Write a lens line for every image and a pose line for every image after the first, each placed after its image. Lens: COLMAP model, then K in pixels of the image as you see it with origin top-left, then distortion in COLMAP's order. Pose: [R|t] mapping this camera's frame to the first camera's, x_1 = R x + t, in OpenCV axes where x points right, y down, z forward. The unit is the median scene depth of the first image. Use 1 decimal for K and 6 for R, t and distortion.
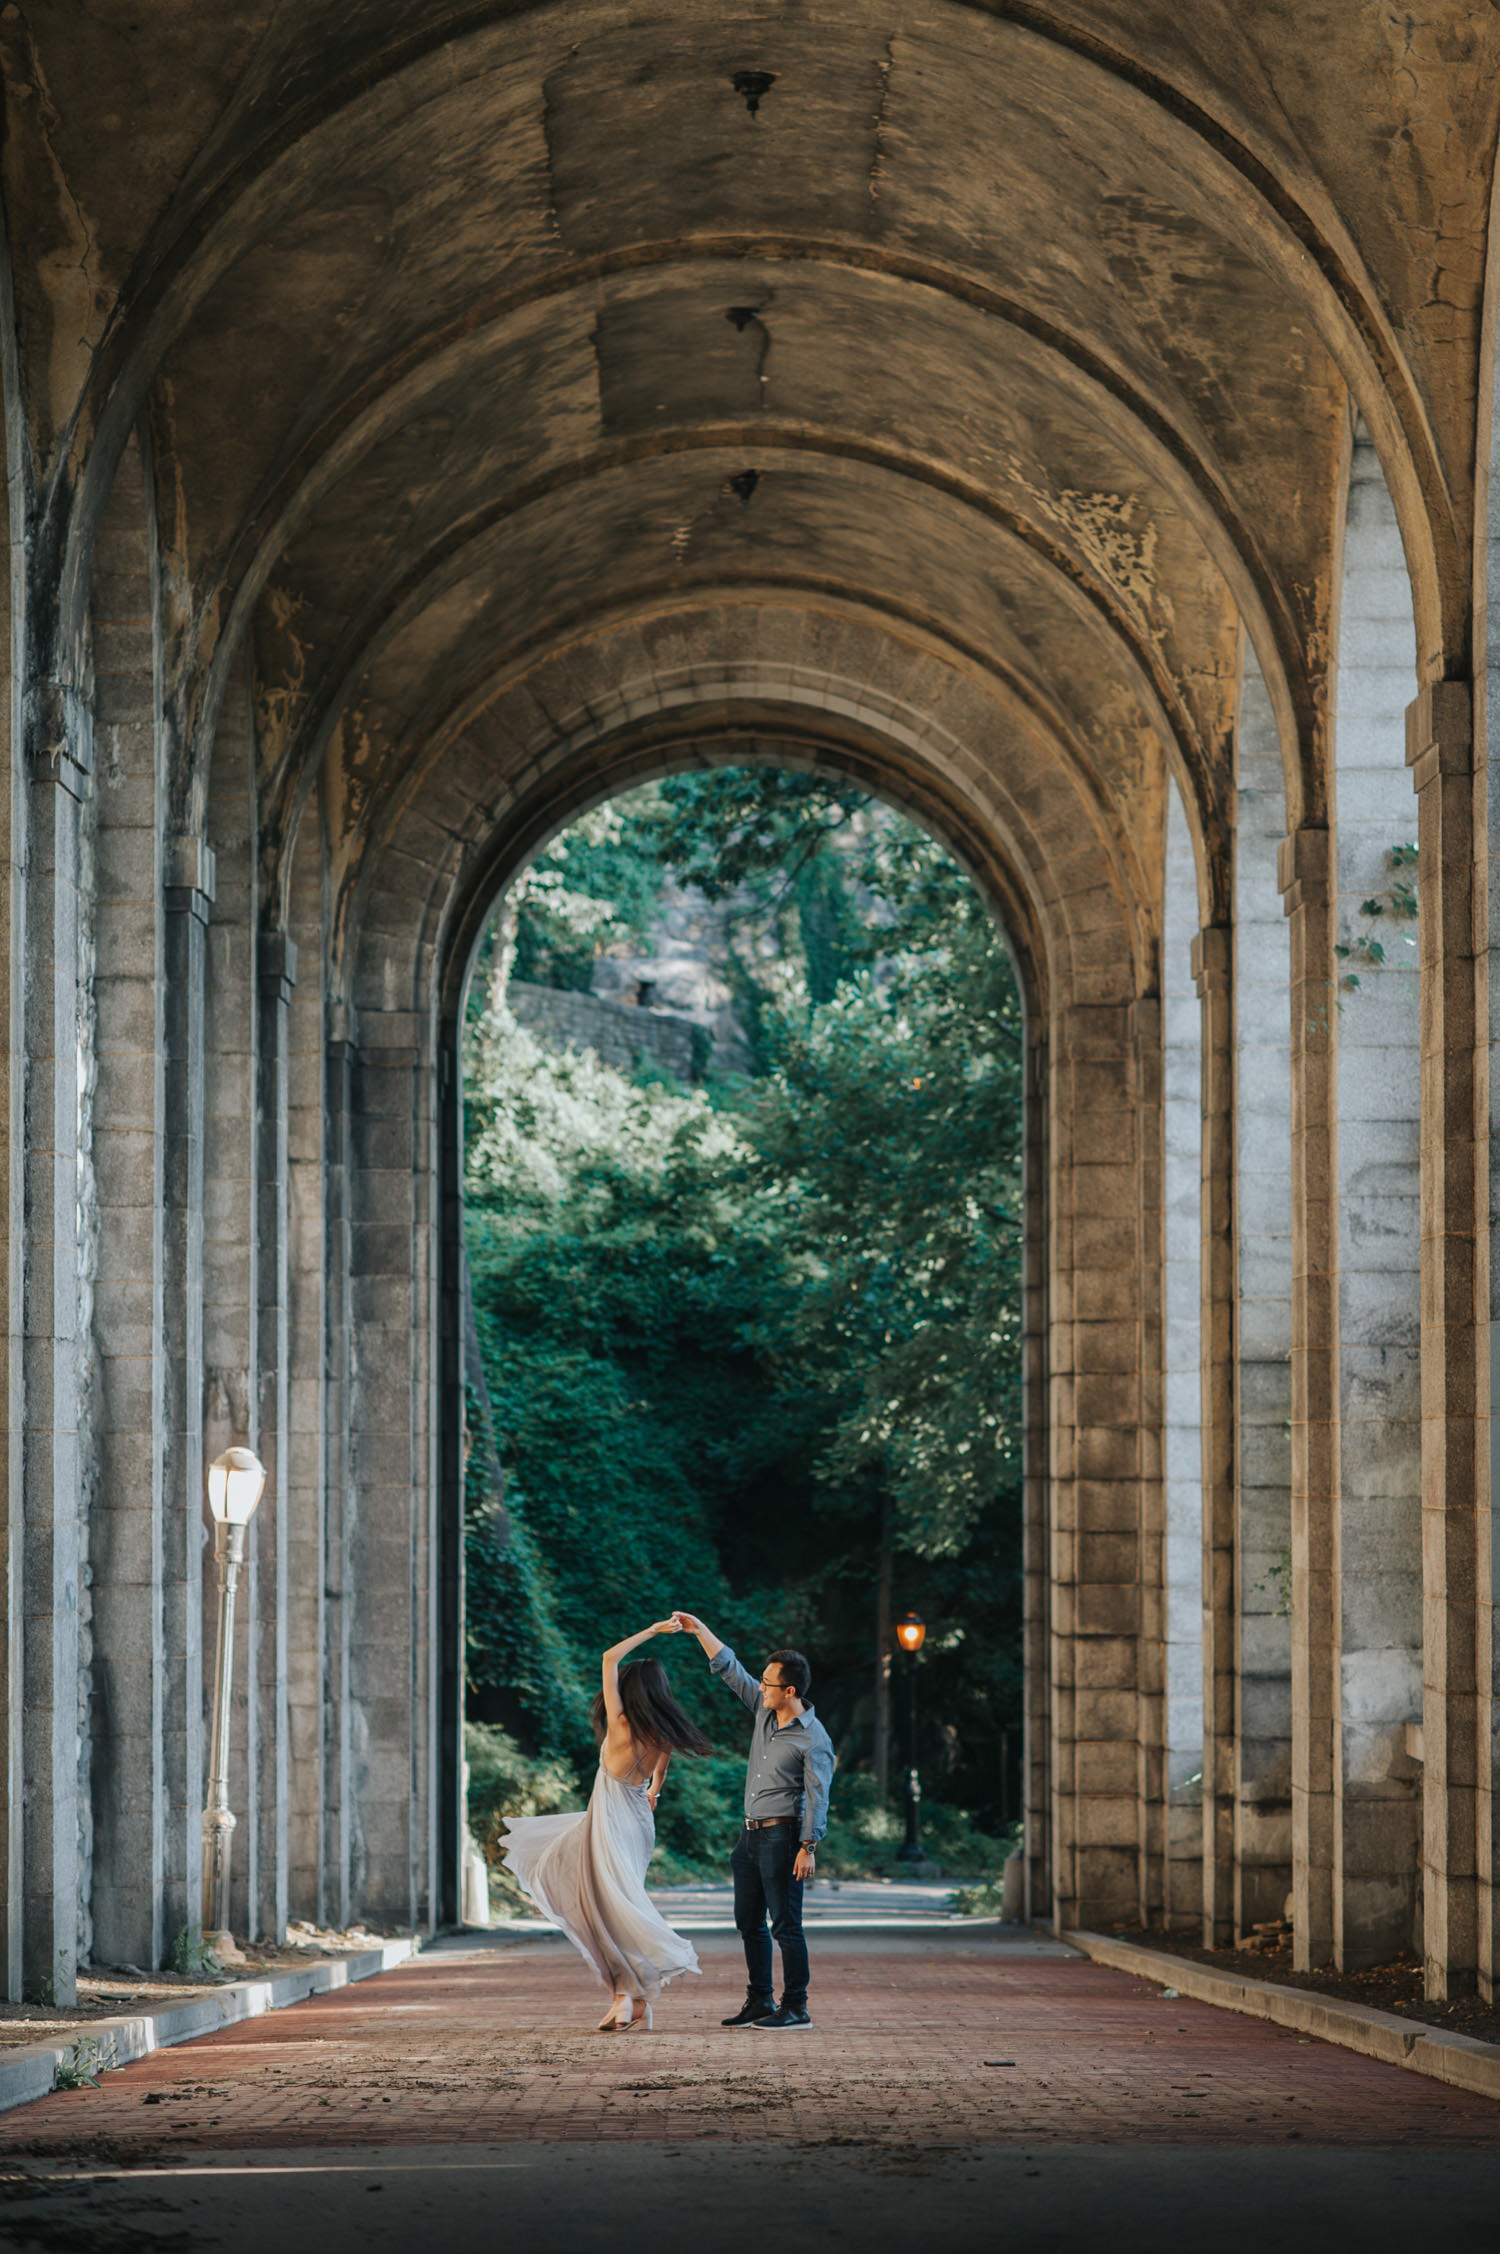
lens RADIAL K [[5486.4, 0, 744.5], [0, 5486.4, 1126.5], [0, 0, 1]] dist [0.046599, 0.000000]
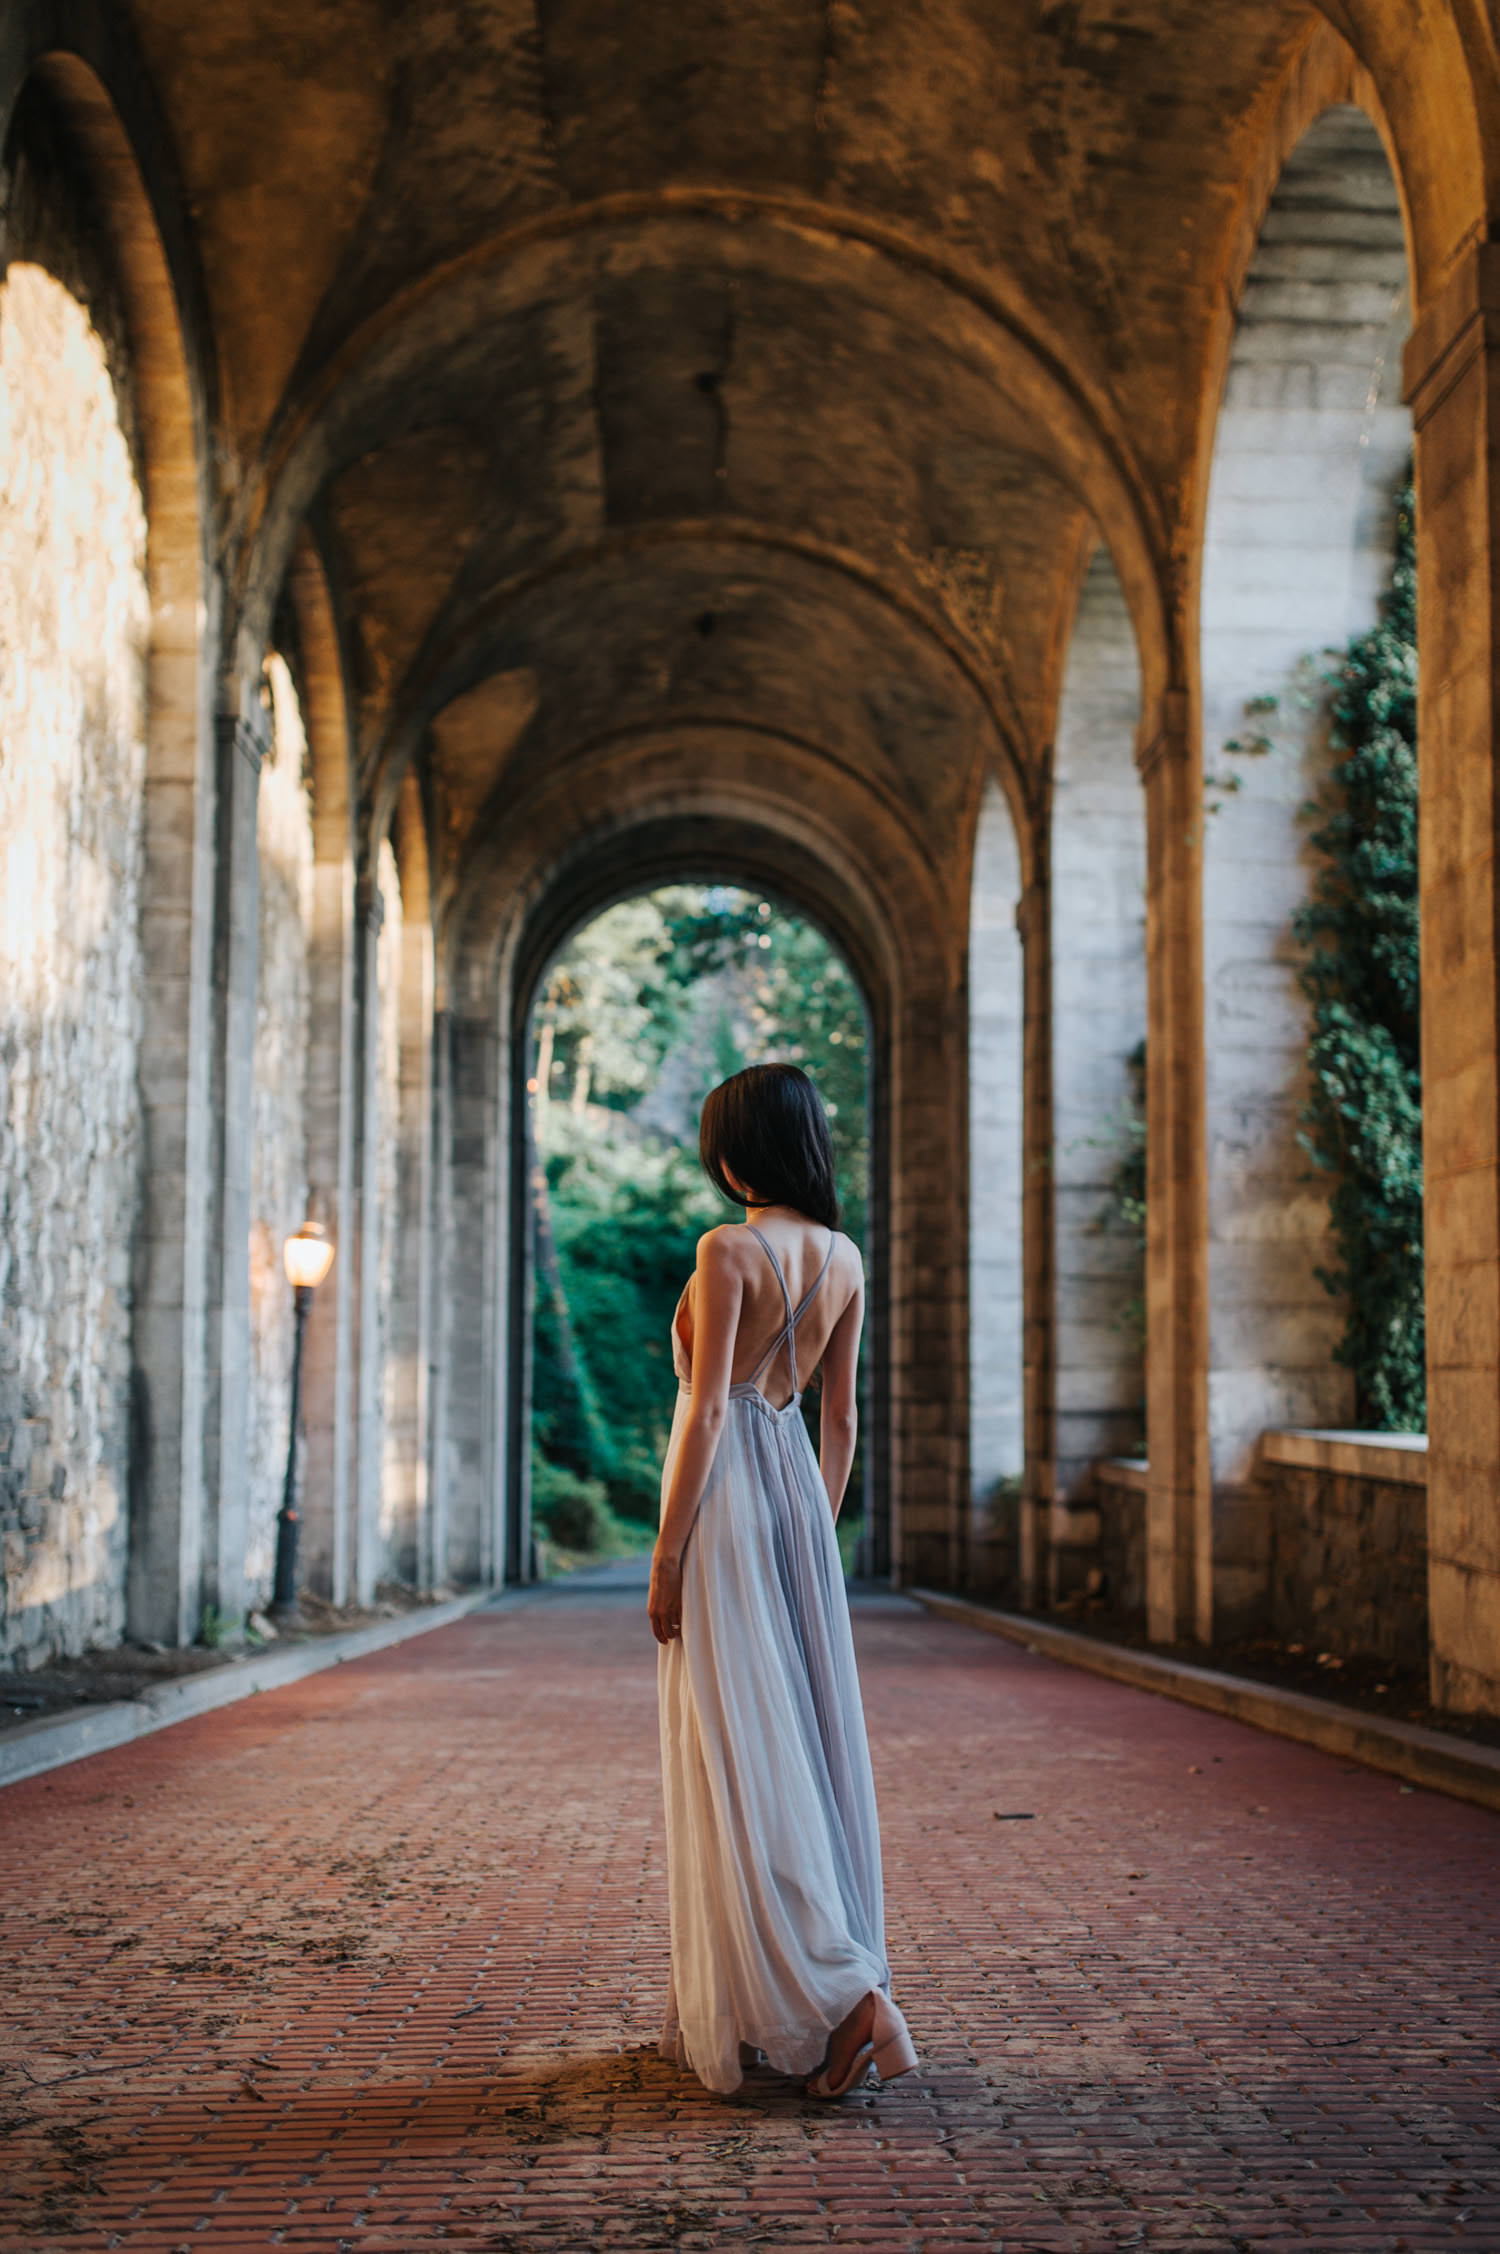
lens RADIAL K [[2321.5, 0, 766.4], [0, 2321.5, 1127.3], [0, 0, 1]] dist [0.043545, 0.000000]
pose [[0.999554, 0.006884, 0.029063, -0.000973], [-0.005665, 0.999110, -0.041805, 0.053631], [-0.029325, 0.041622, 0.998703, 0.416036]]
